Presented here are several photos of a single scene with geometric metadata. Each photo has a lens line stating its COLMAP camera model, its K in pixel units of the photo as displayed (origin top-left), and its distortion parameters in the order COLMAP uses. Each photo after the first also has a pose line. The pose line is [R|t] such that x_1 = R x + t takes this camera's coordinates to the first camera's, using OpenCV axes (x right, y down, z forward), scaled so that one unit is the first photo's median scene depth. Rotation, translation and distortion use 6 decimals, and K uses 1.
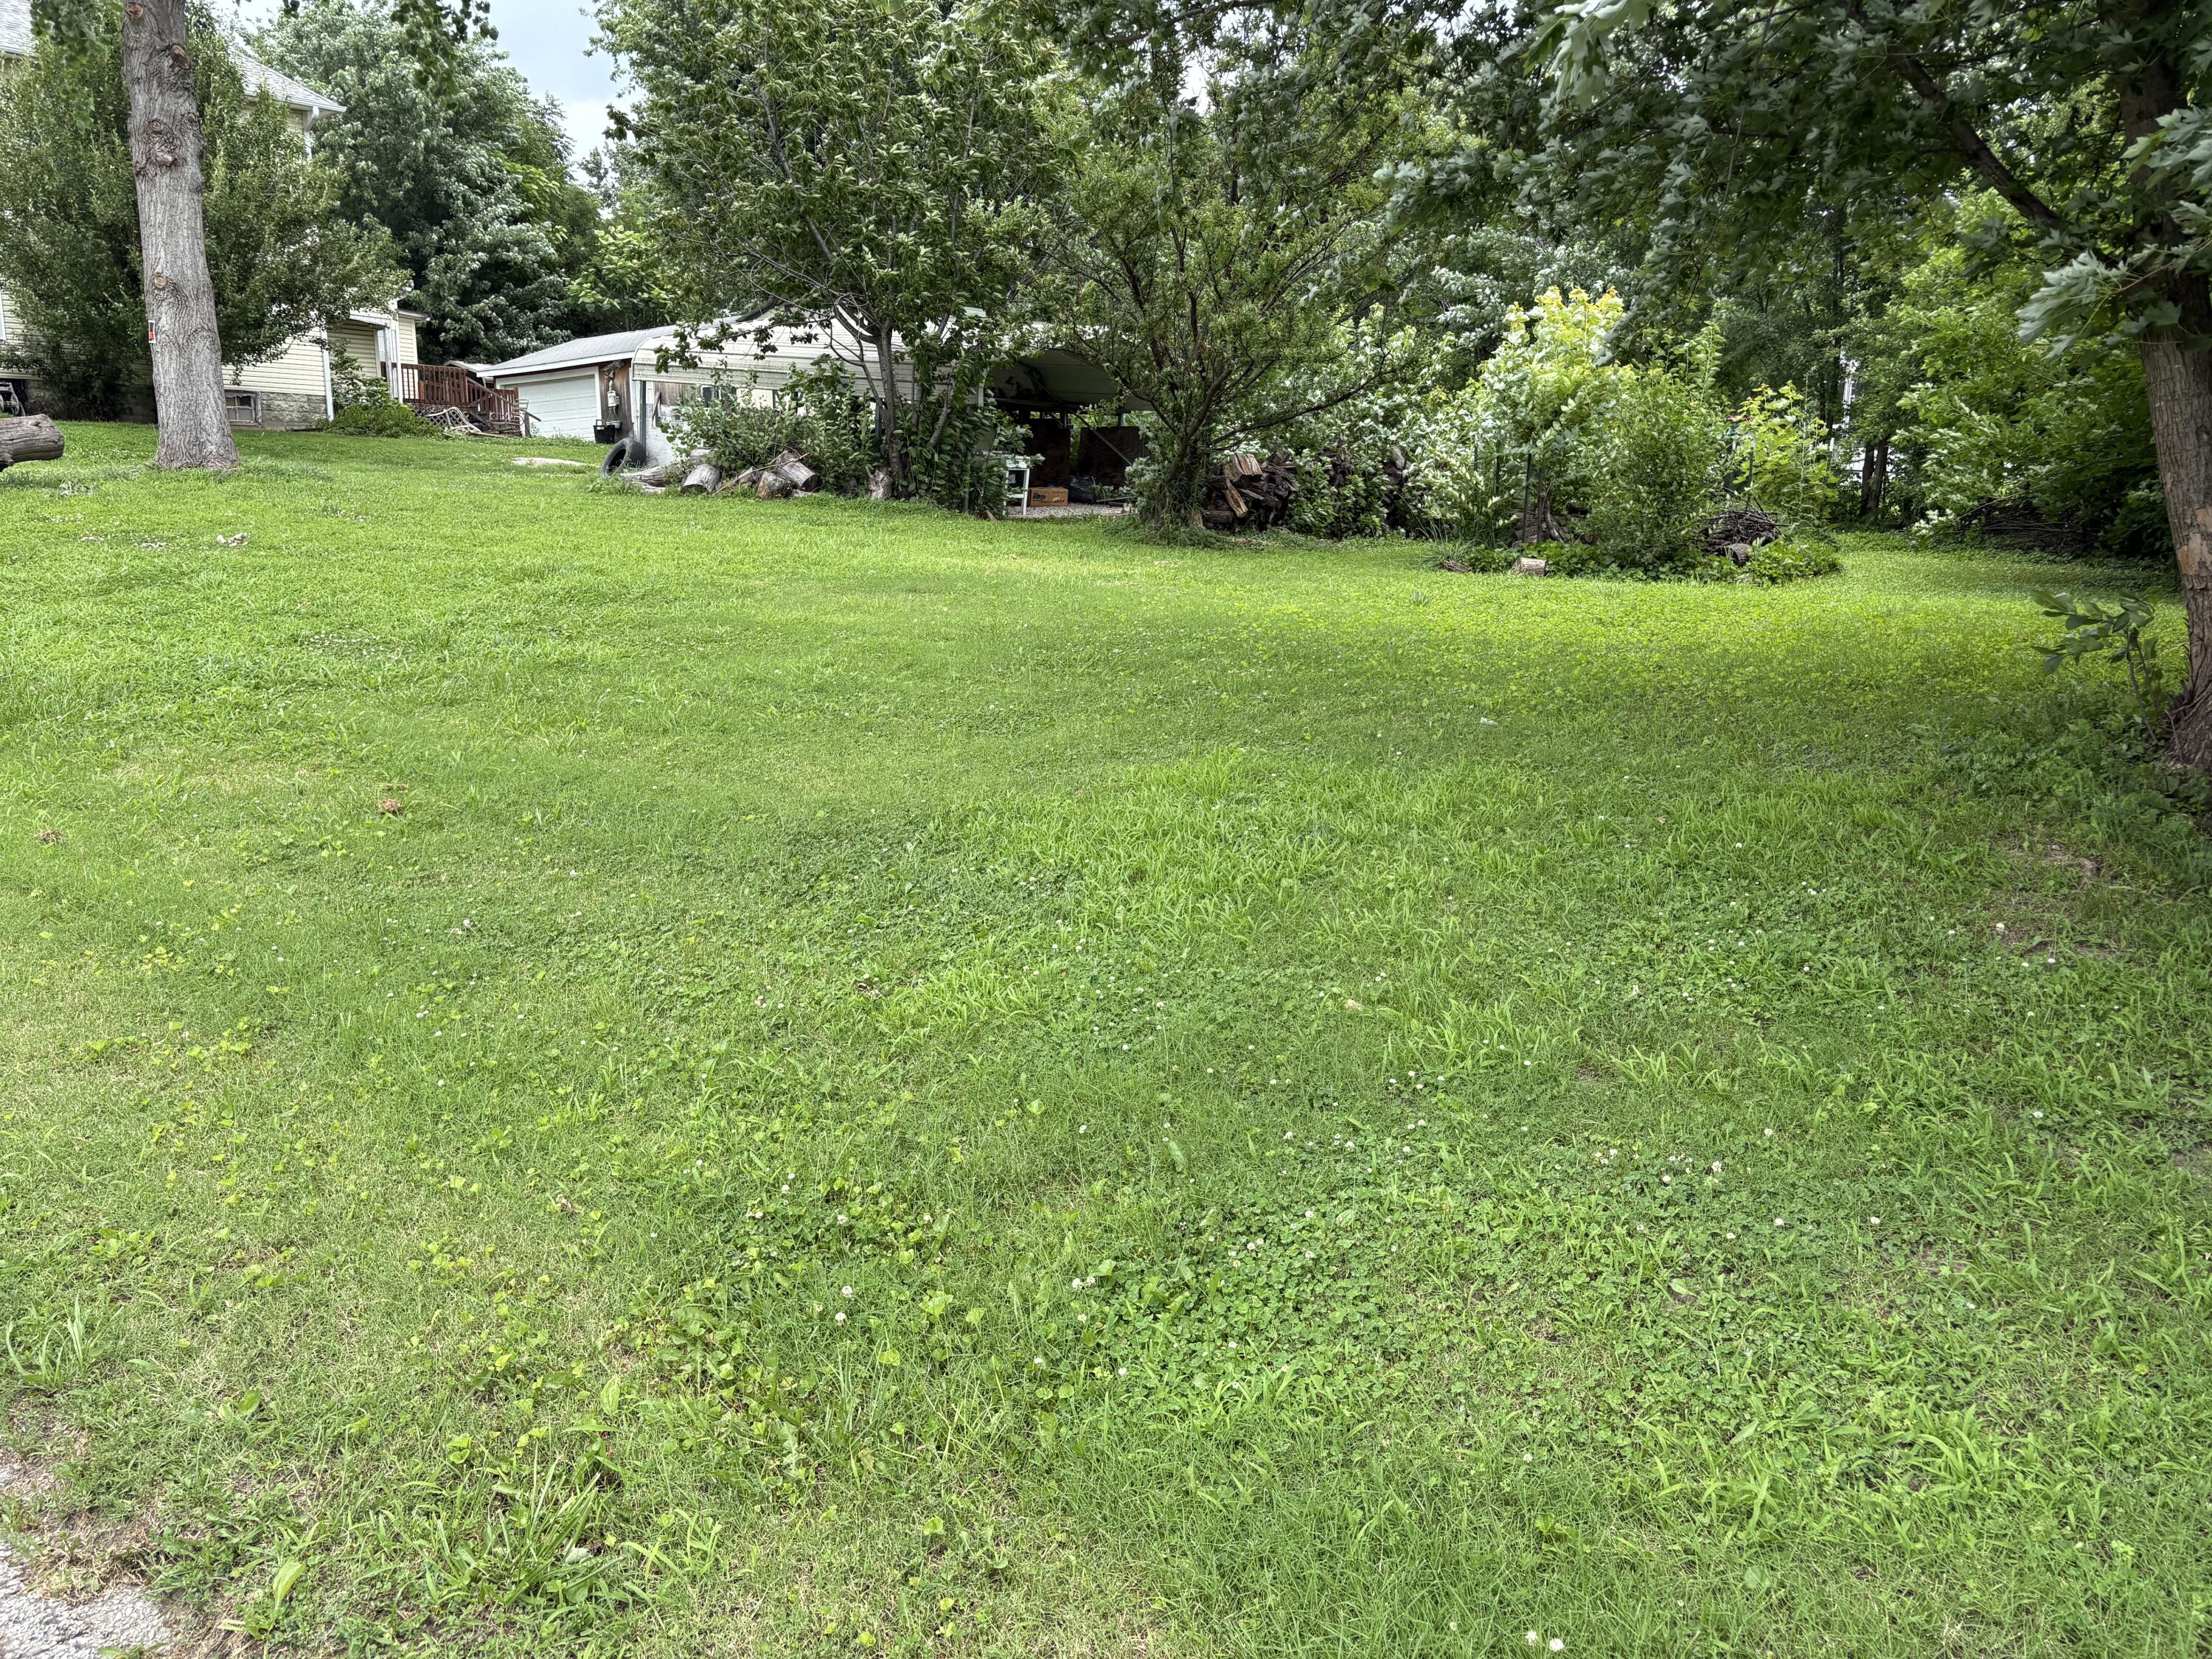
lens RADIAL K [[1680.4, 0, 1125.7], [0, 1680.4, 828.8], [0, 0, 1]] dist [0.017519, -0.023205]
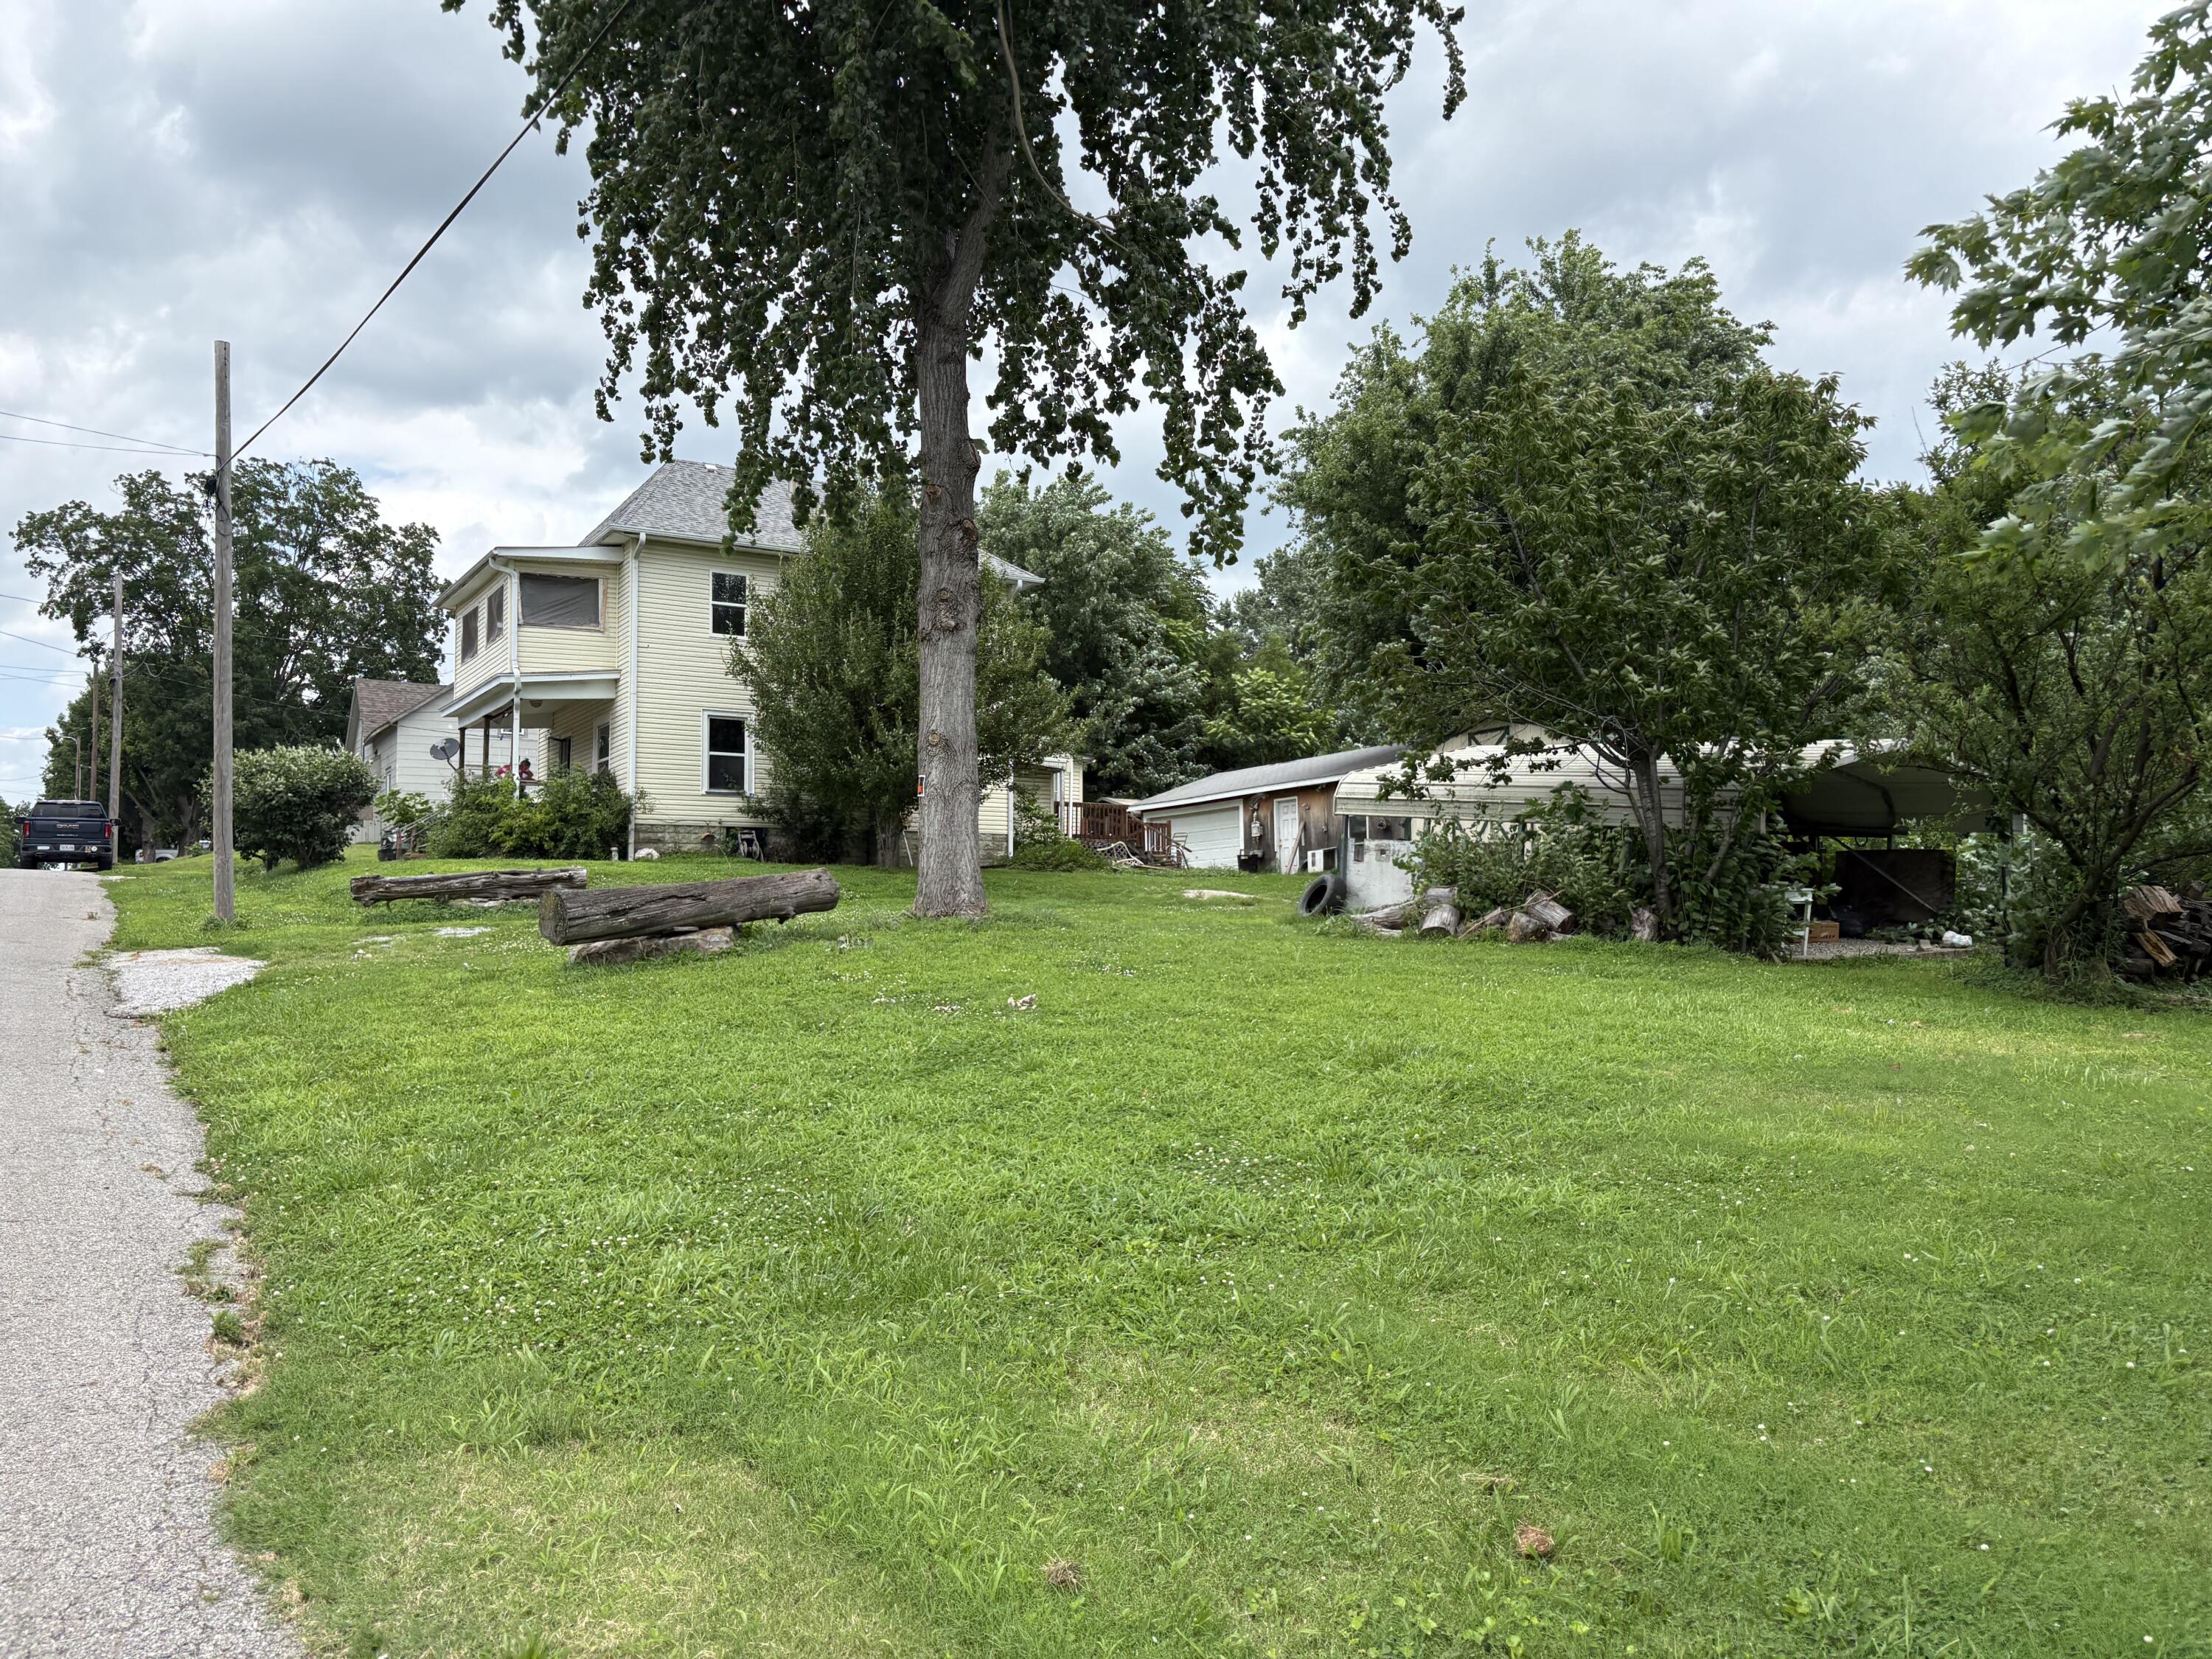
lens RADIAL K [[1680.4, 0, 1092.0], [0, 1680.4, 828.9], [0, 0, 1]] dist [0.017519, -0.023205]
pose [[0.939713, -0.025488, -0.341014, -0.111306], [-0.057364, 0.971339, -0.230674, -0.034114], [0.337119, 0.236329, 0.911317, 0.096023]]
